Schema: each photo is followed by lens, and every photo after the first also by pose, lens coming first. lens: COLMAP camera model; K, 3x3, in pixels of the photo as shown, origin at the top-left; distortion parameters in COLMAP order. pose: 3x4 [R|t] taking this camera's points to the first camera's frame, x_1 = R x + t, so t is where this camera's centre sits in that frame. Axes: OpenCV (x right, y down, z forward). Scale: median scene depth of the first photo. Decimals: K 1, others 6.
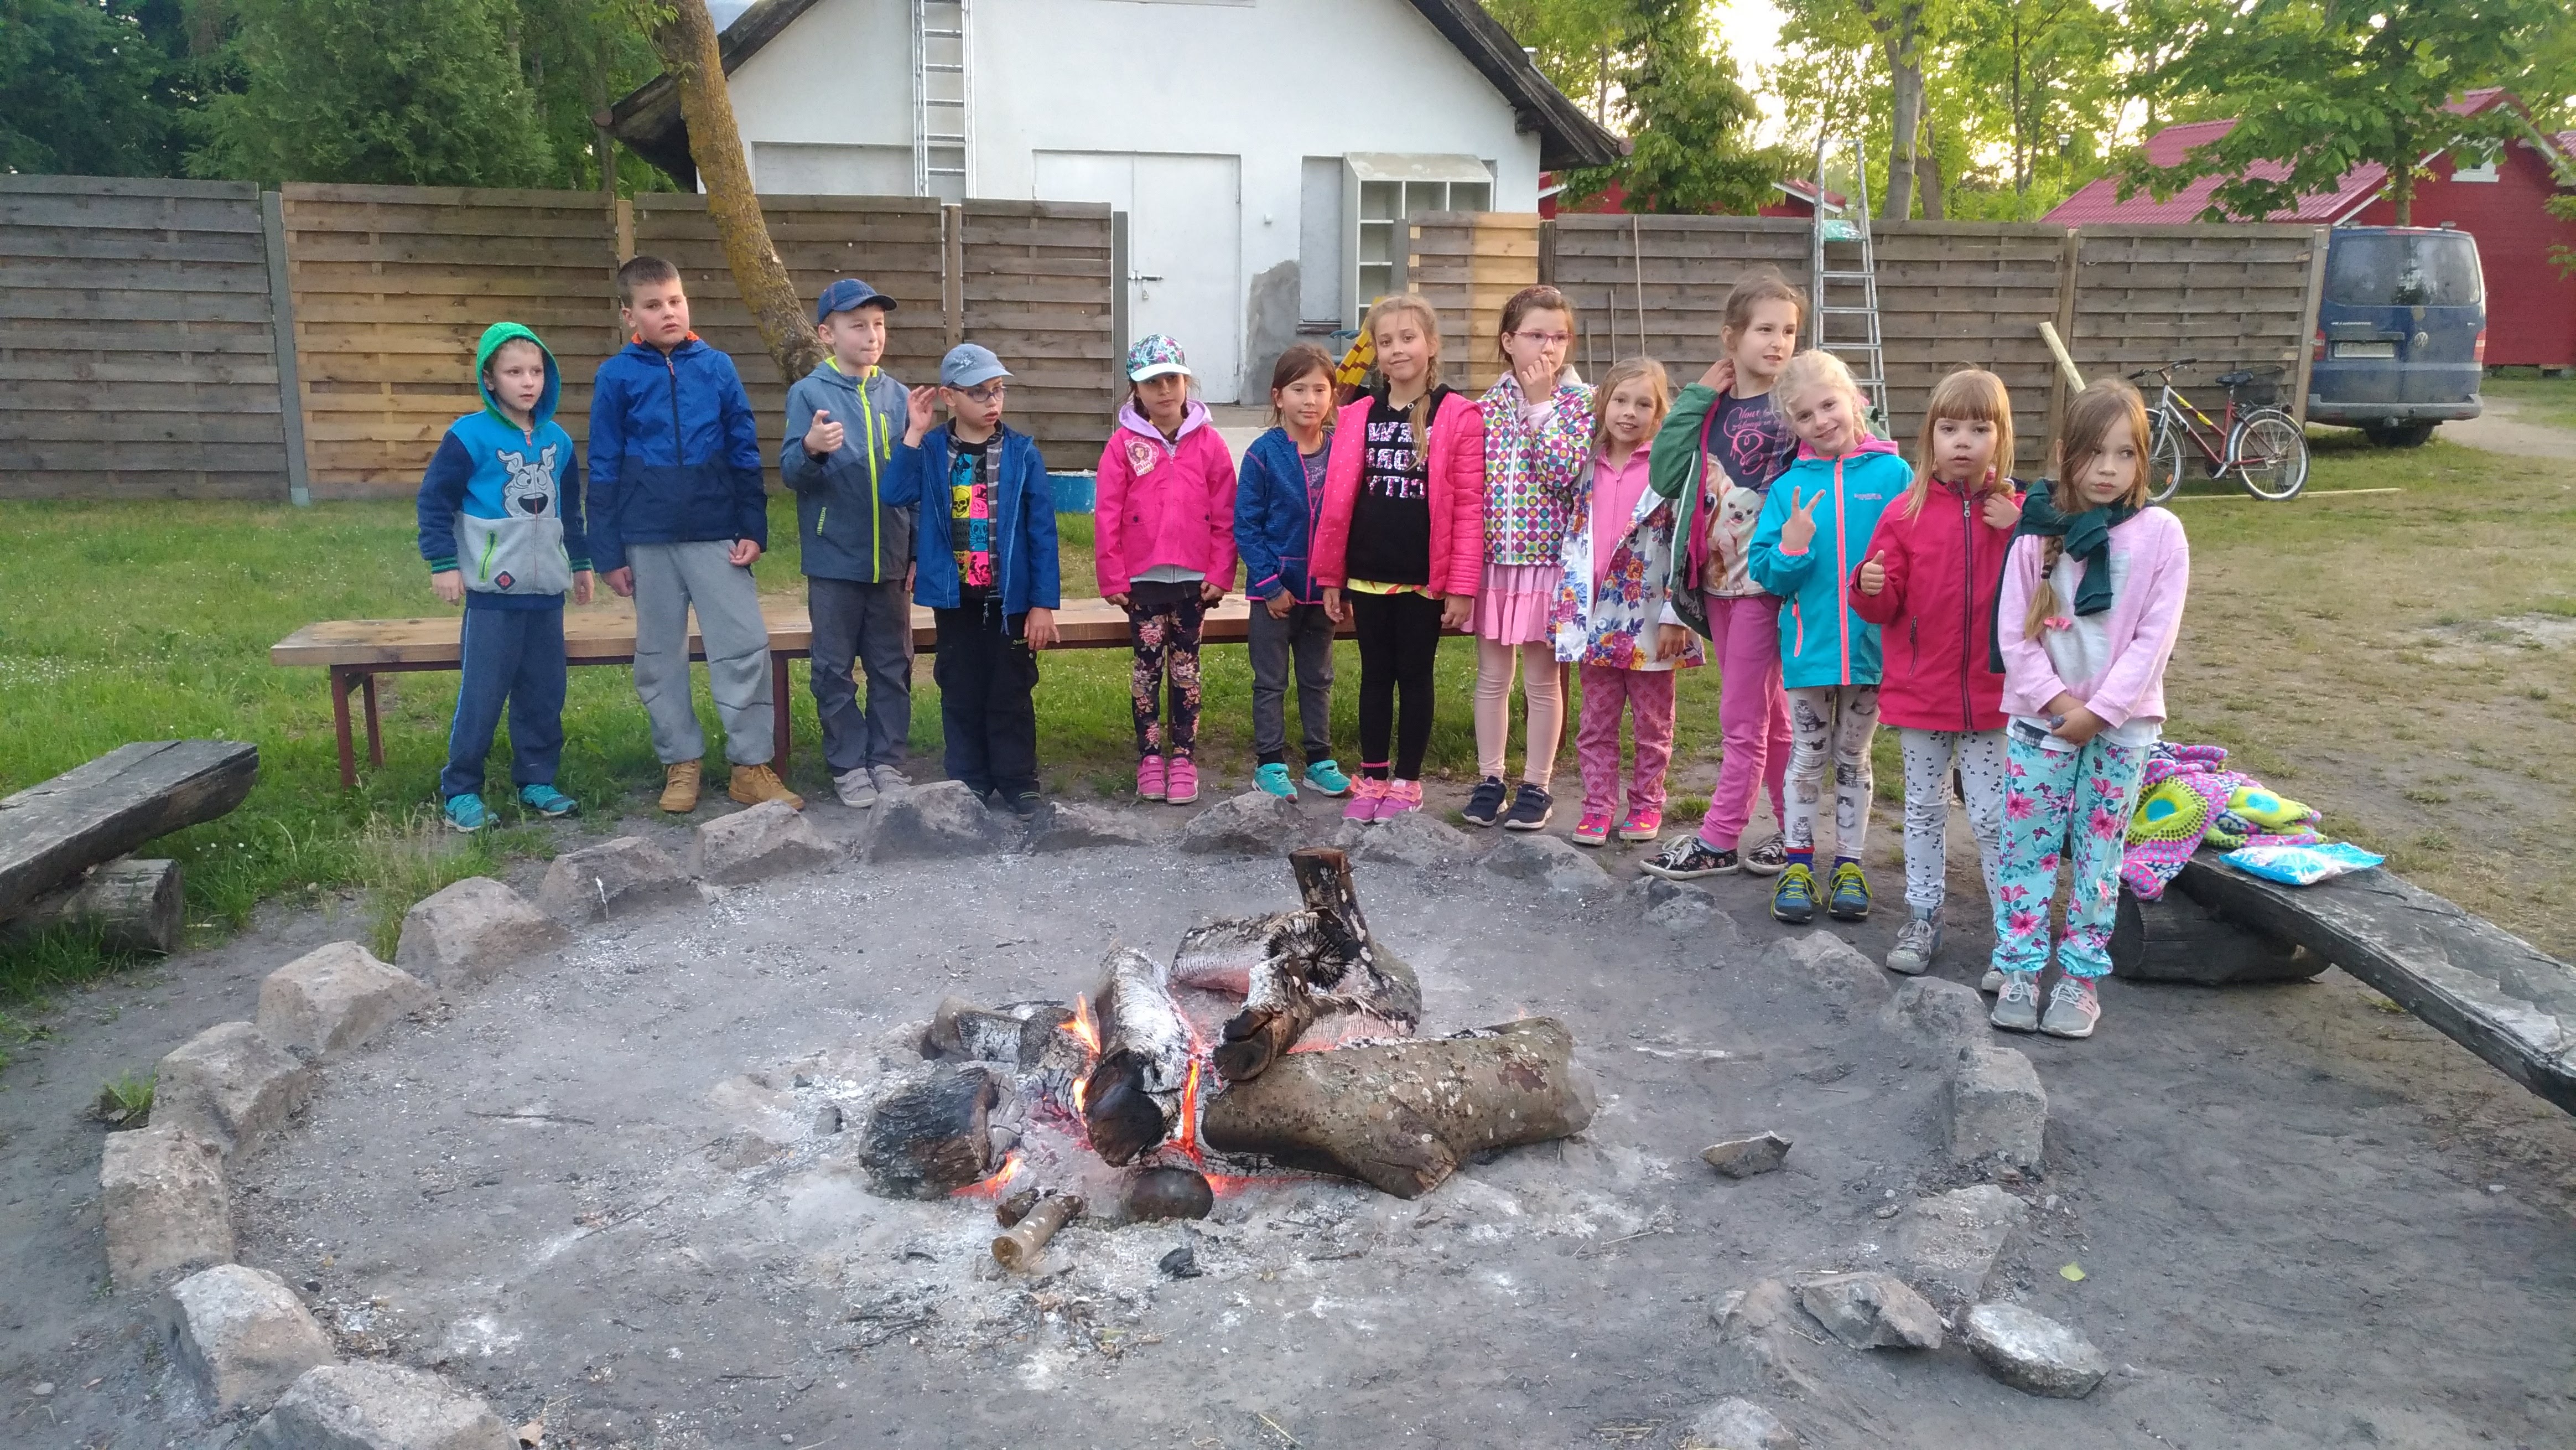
lens RADIAL K [[2094.3, 0, 1298.8], [0, 2094.3, 766.1], [0, 0, 1]] dist [-0.035561, 0.131416]
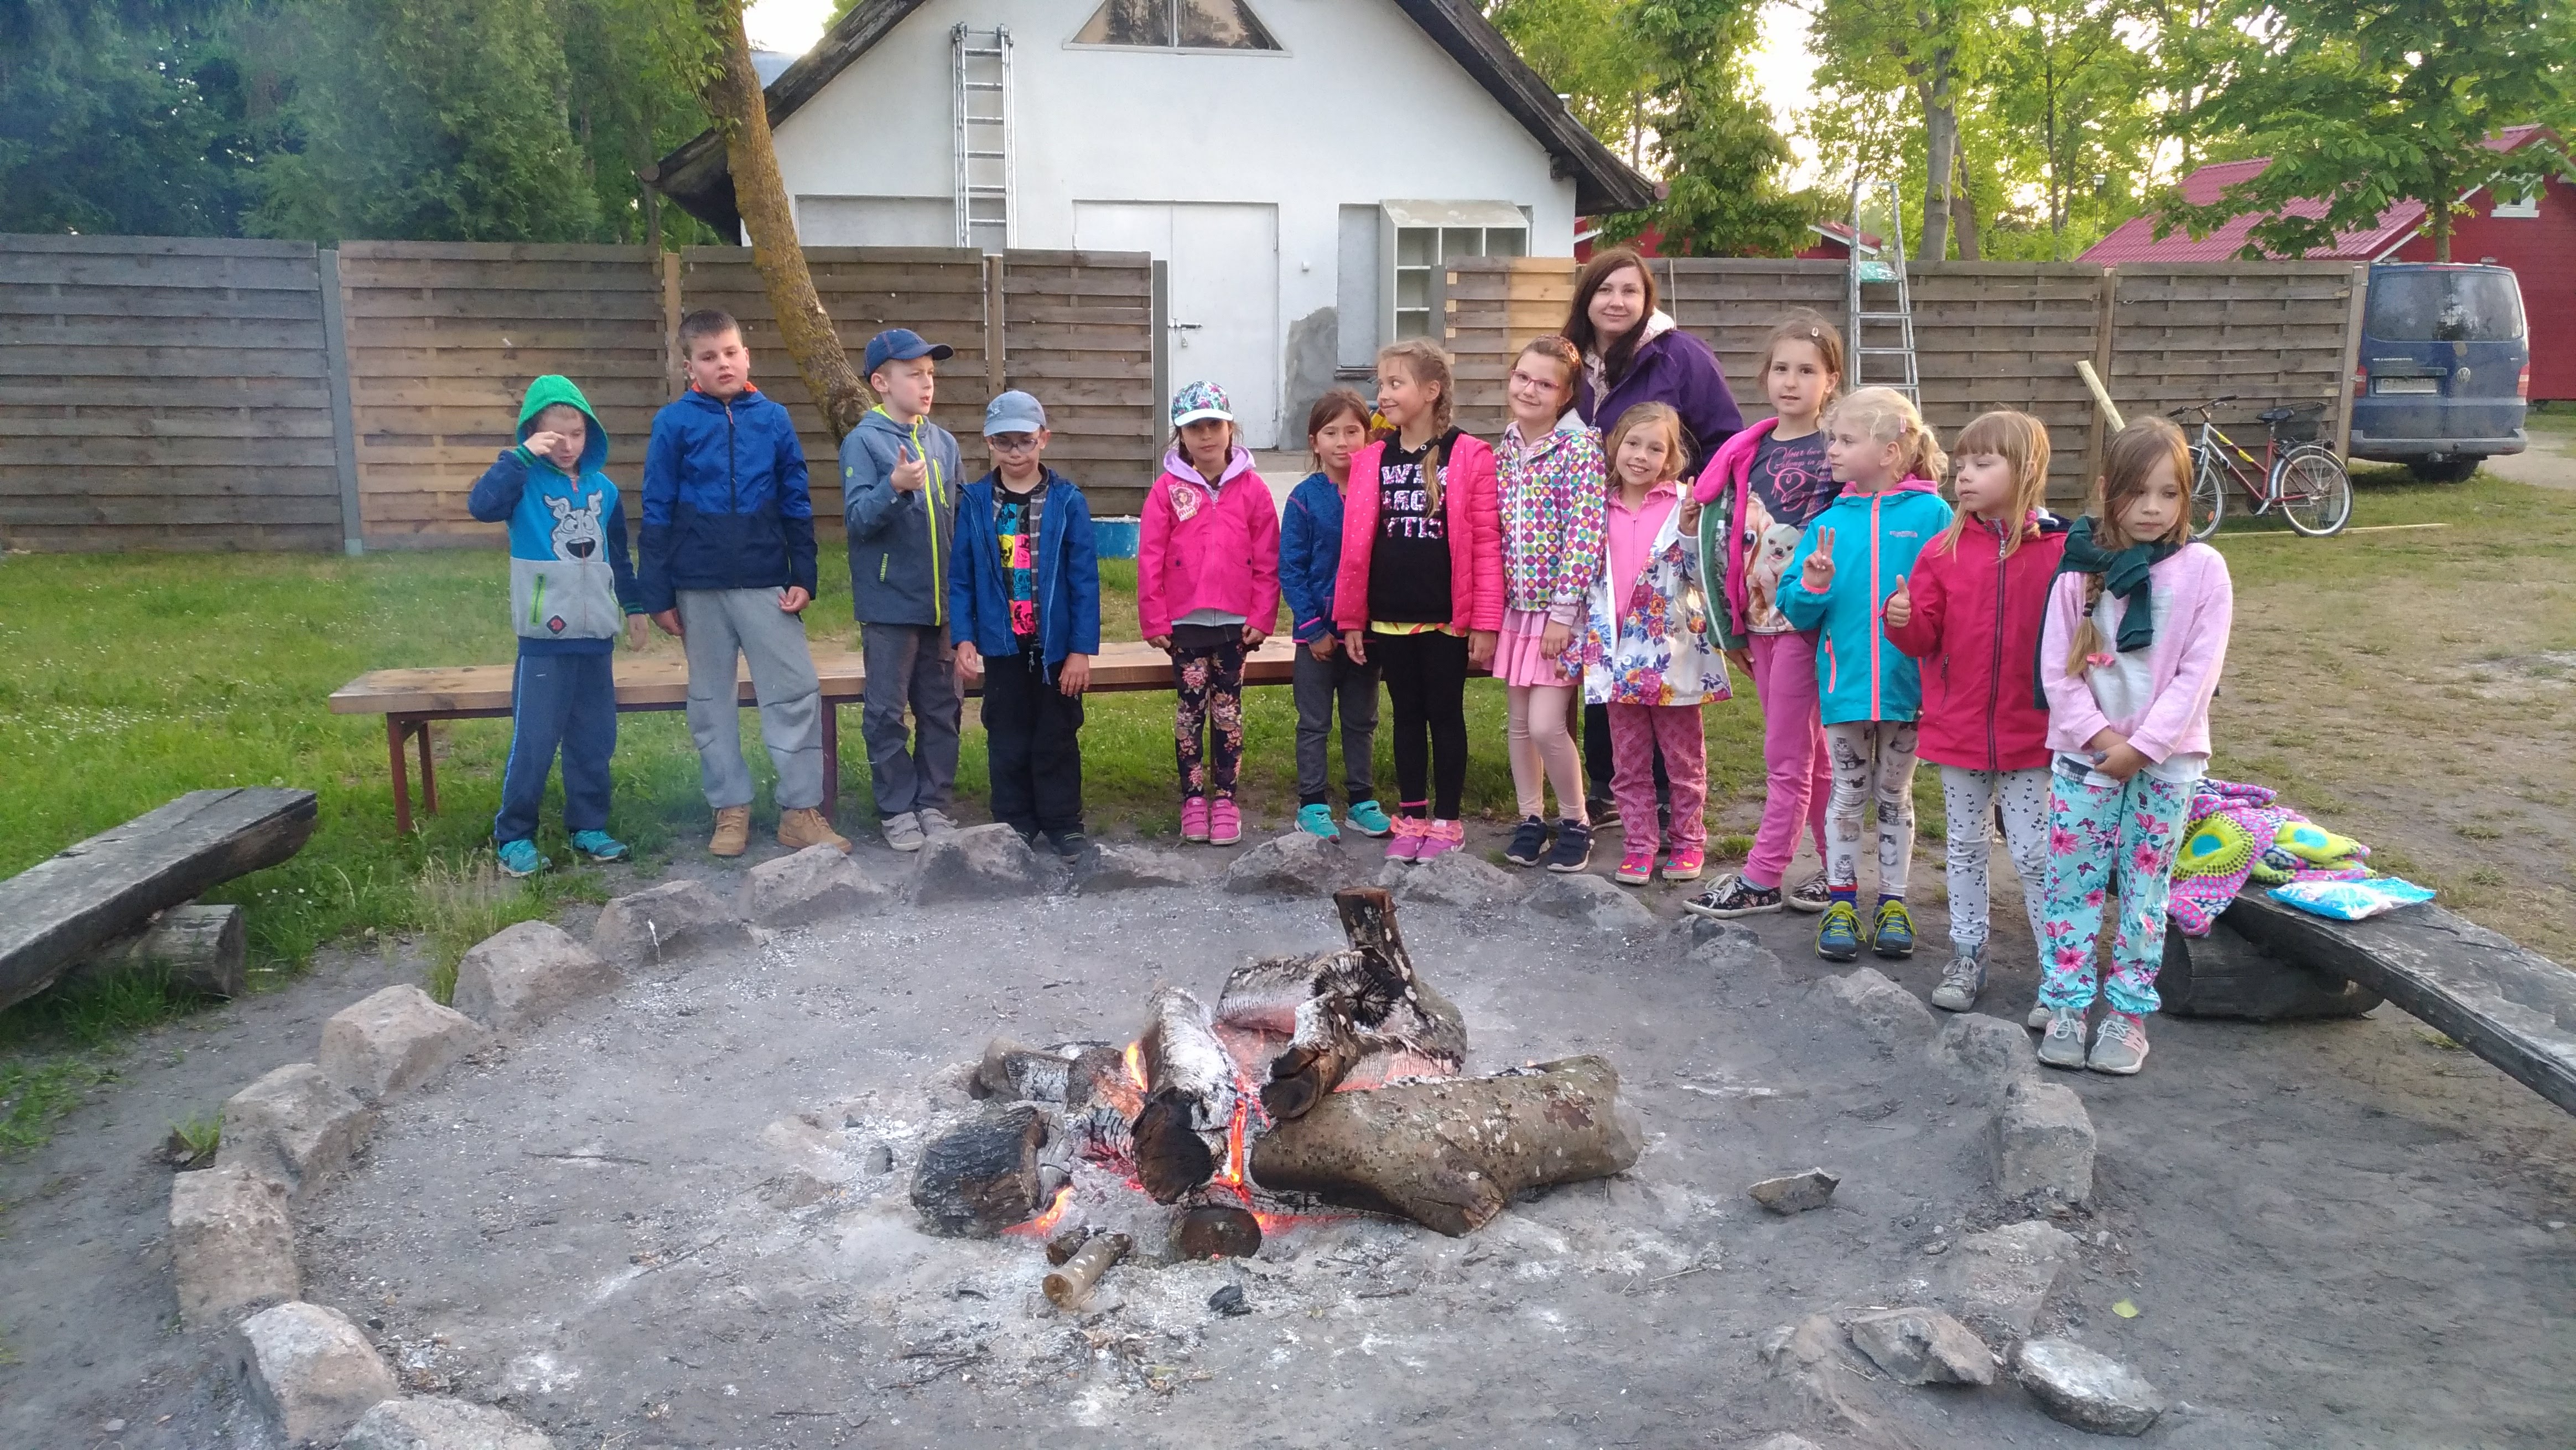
lens RADIAL K [[2094.3, 0, 1298.8], [0, 2094.3, 766.1], [0, 0, 1]] dist [-0.035561, 0.131416]
pose [[0.999812, -0.005977, -0.018469, -0.002541], [0.005587, 0.999761, -0.021120, 0.001654], [0.018591, 0.021013, 0.999606, -0.007211]]
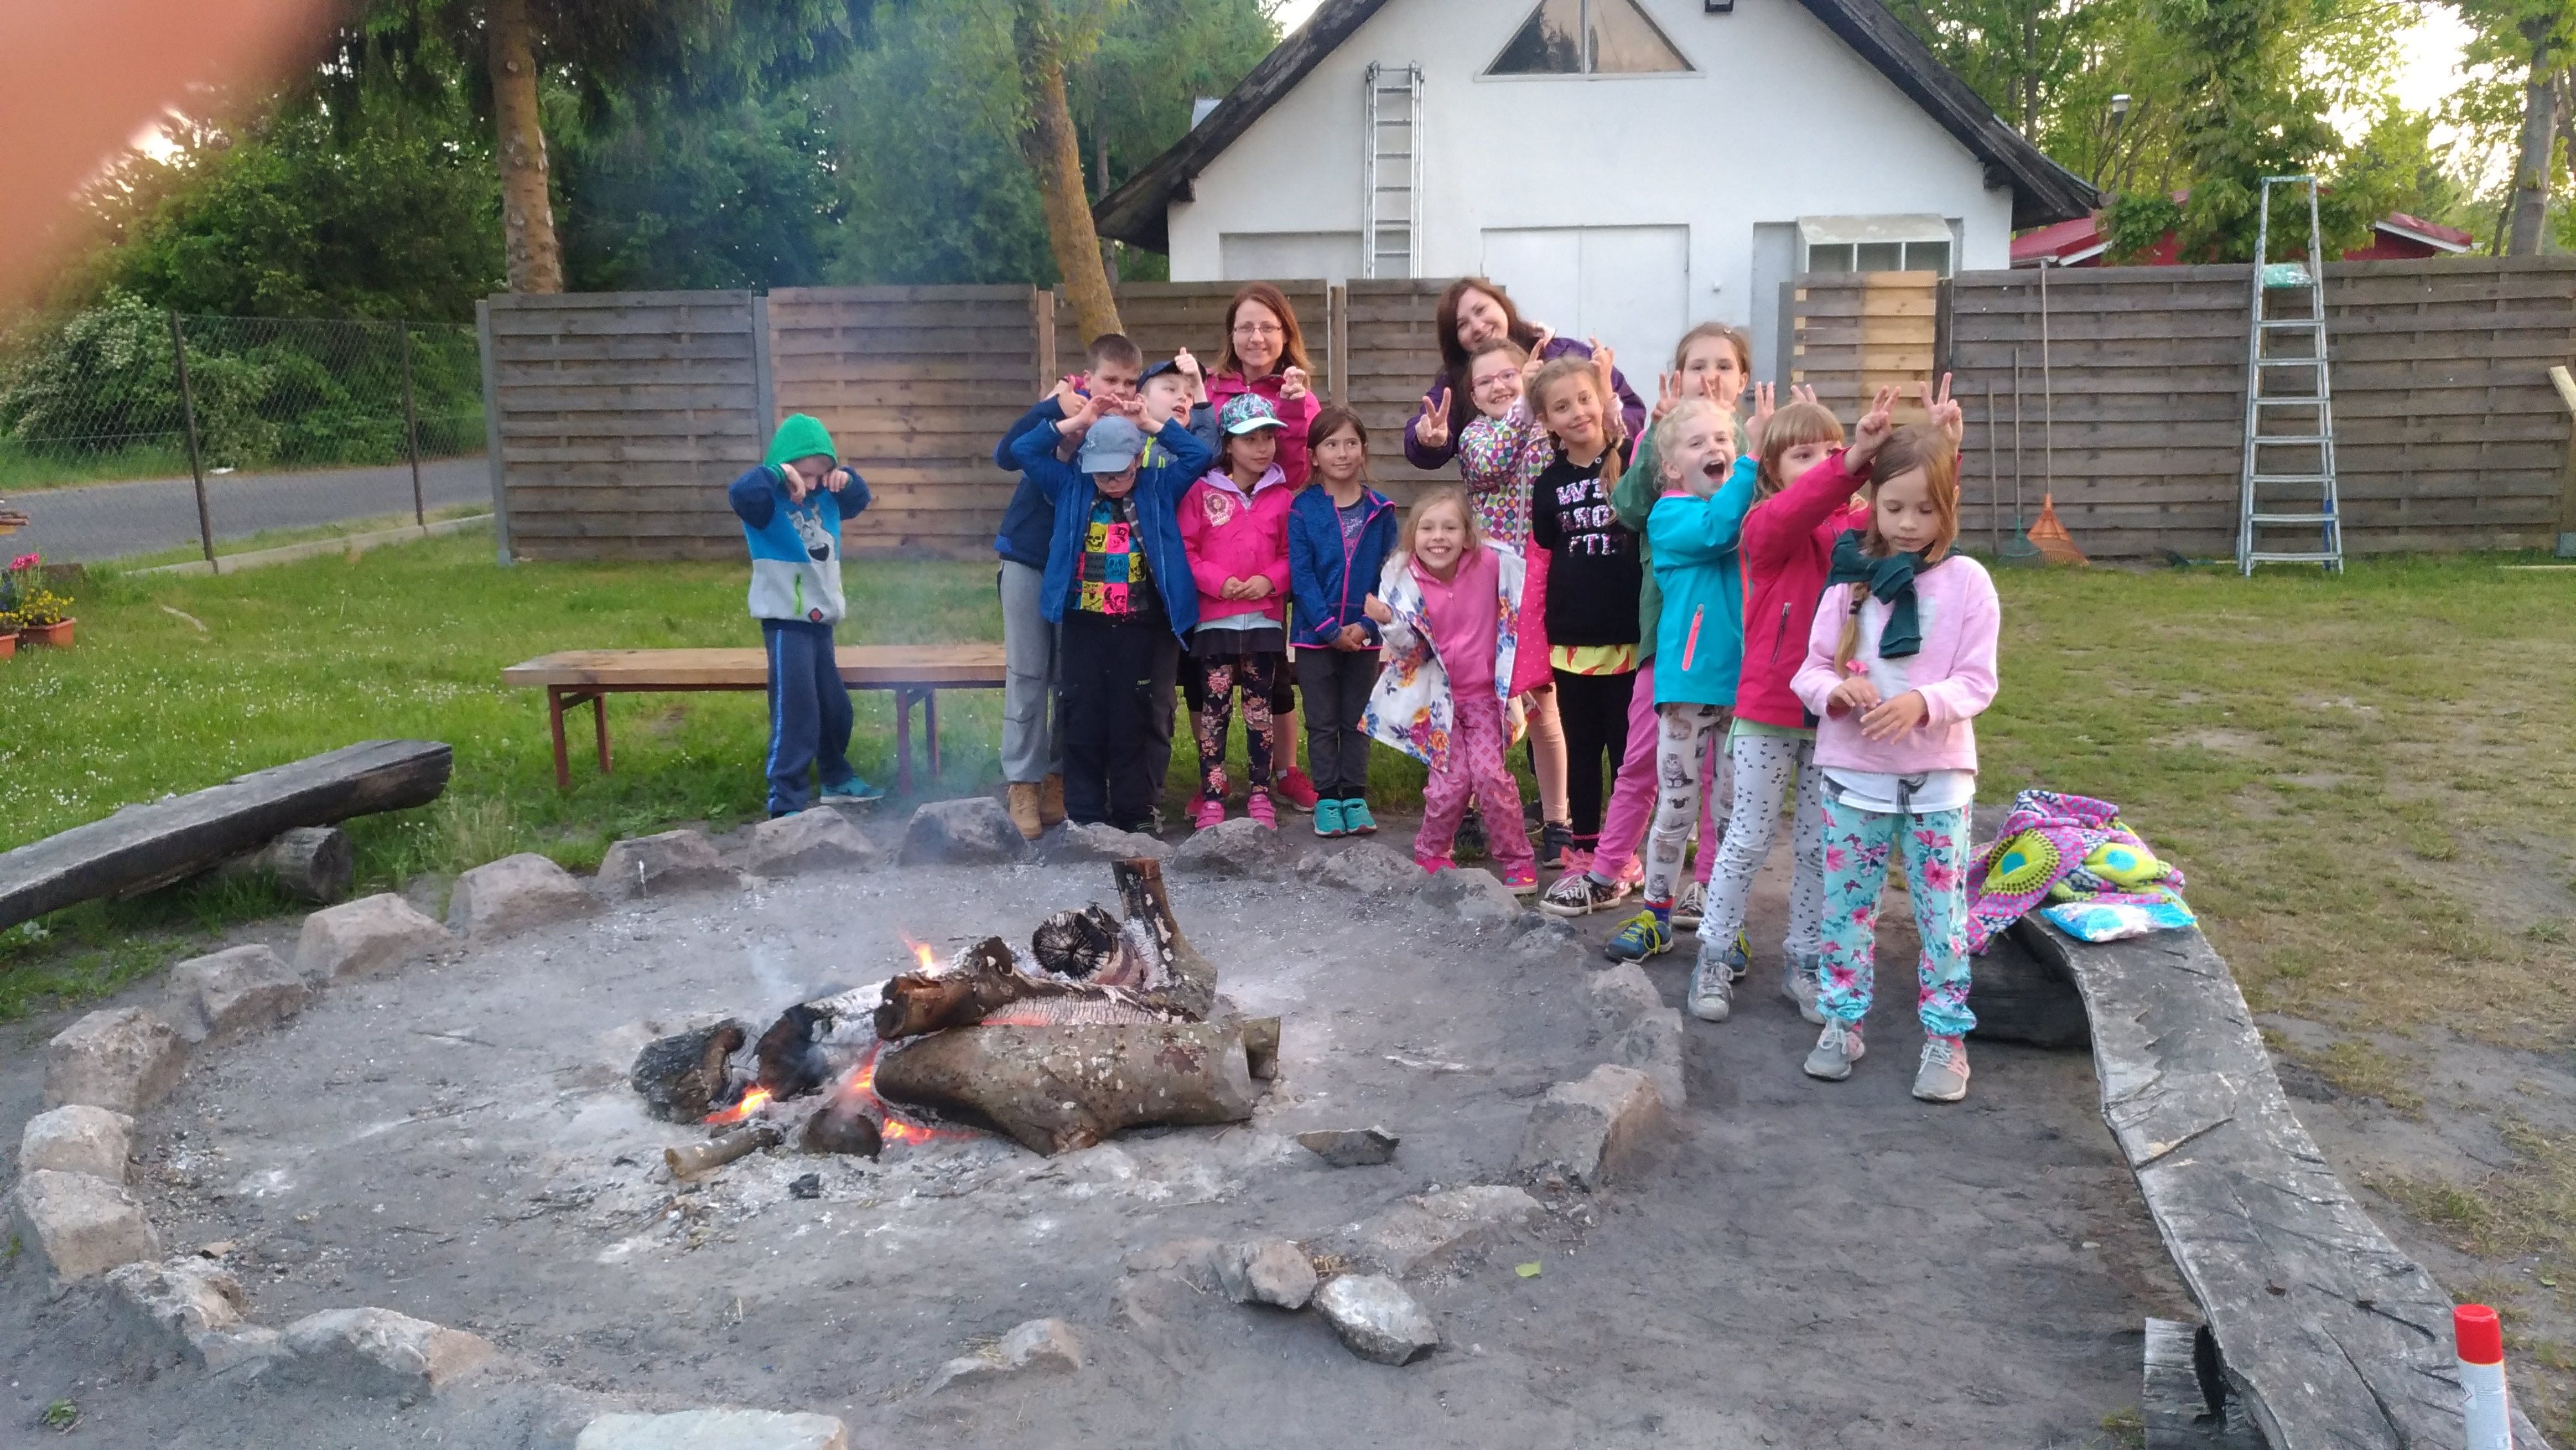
lens RADIAL K [[2098.0, 0, 1284.3], [0, 2098.0, 785.6], [0, 0, 1]] dist [-0.037643, 0.119880]
pose [[0.952060, 0.034900, -0.303915, 0.401447], [-0.042943, 0.998881, -0.019821, 0.019627], [0.302883, 0.031922, 0.952493, -0.027402]]
